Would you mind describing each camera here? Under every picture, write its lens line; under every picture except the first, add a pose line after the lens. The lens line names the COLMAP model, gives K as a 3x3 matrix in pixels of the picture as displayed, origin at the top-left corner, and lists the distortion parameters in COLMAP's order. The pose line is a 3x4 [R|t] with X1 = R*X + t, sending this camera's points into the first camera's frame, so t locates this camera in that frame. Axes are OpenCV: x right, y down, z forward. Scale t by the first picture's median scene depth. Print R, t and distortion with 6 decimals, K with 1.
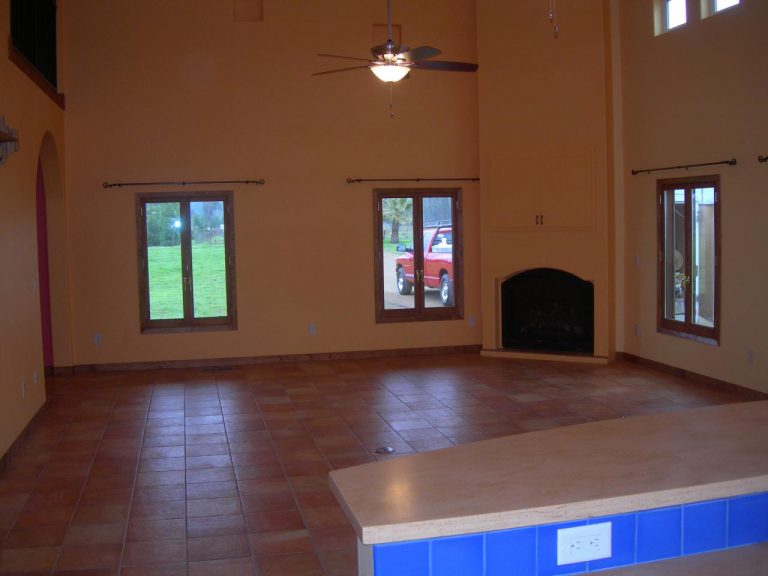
lens RADIAL K [[857.6, 0, 384.2], [0, 857.6, 287.7], [0, 0, 1]] dist [-0.169847, 0.000000]
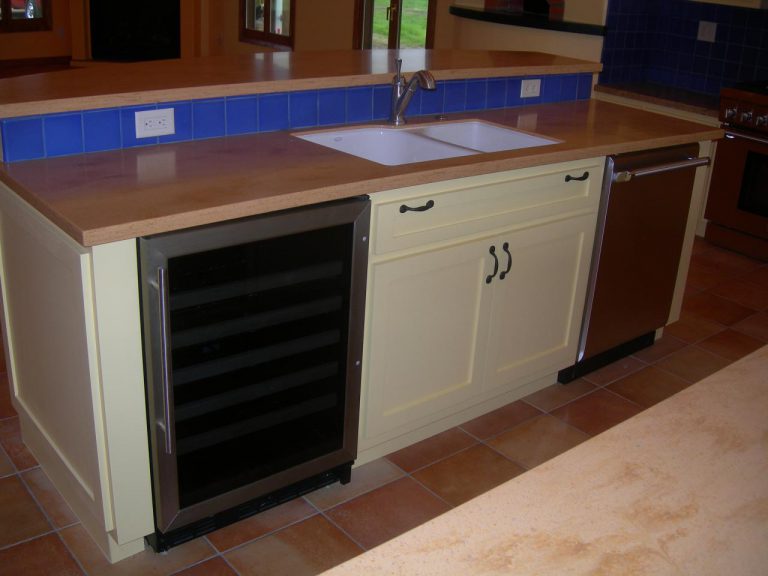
lens RADIAL K [[857.6, 0, 384.0], [0, 857.6, 288.9], [0, 0, 1]] dist [-0.169847, 0.000000]
pose [[0.893456, -0.096831, 0.438588, -0.062445], [-0.043946, 0.952953, 0.299916, 0.130984], [-0.446995, -0.287236, 0.847166, -0.444024]]
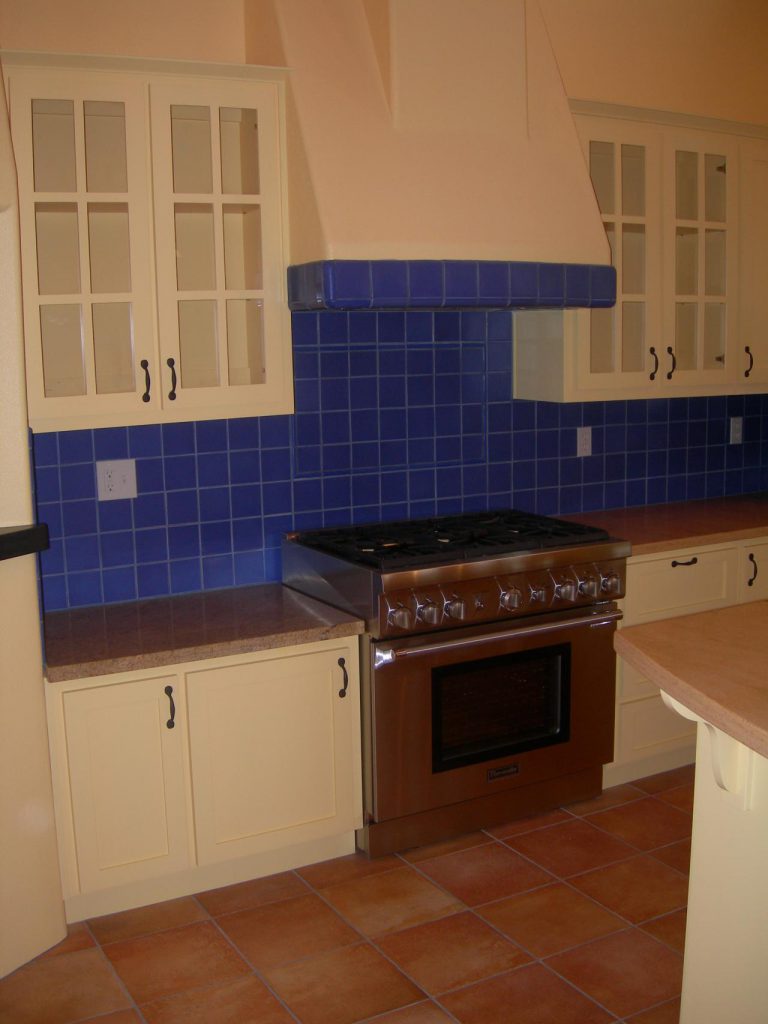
lens RADIAL K [[1143.5, 0, 389.9], [0, 1143.5, 512.3], [0, 0, 1]] dist [-0.169847, 0.000000]
pose [[-0.289377, -0.118801, 0.949814, 0.363104], [0.095652, 0.983713, 0.152183, -0.123066], [-0.952424, 0.134890, -0.273301, 1.971976]]
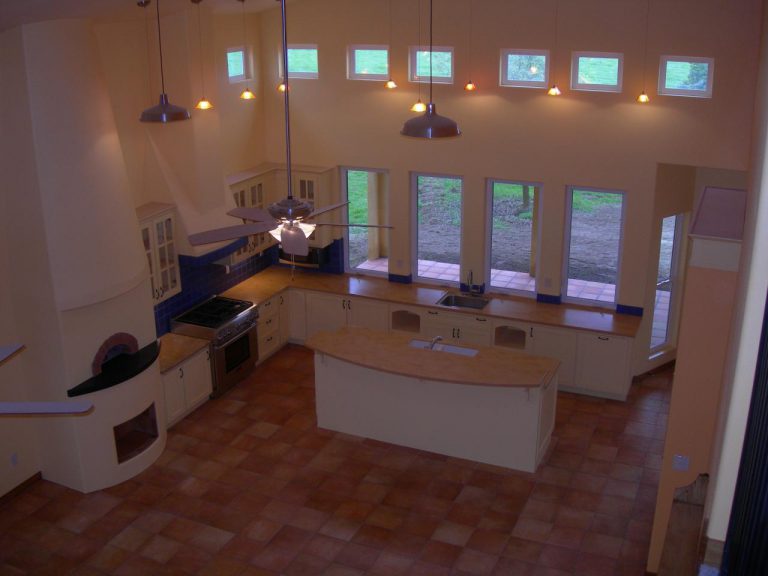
lens RADIAL K [[857.6, 0, 379.3], [0, 857.6, 288.0], [0, 0, 1]] dist [-0.169847, 0.000000]
pose [[-0.797984, -0.174043, 0.577001, -1.983649], [0.069999, 0.924150, 0.375562, -2.062493], [-0.598599, 0.340082, -0.725274, 4.881256]]
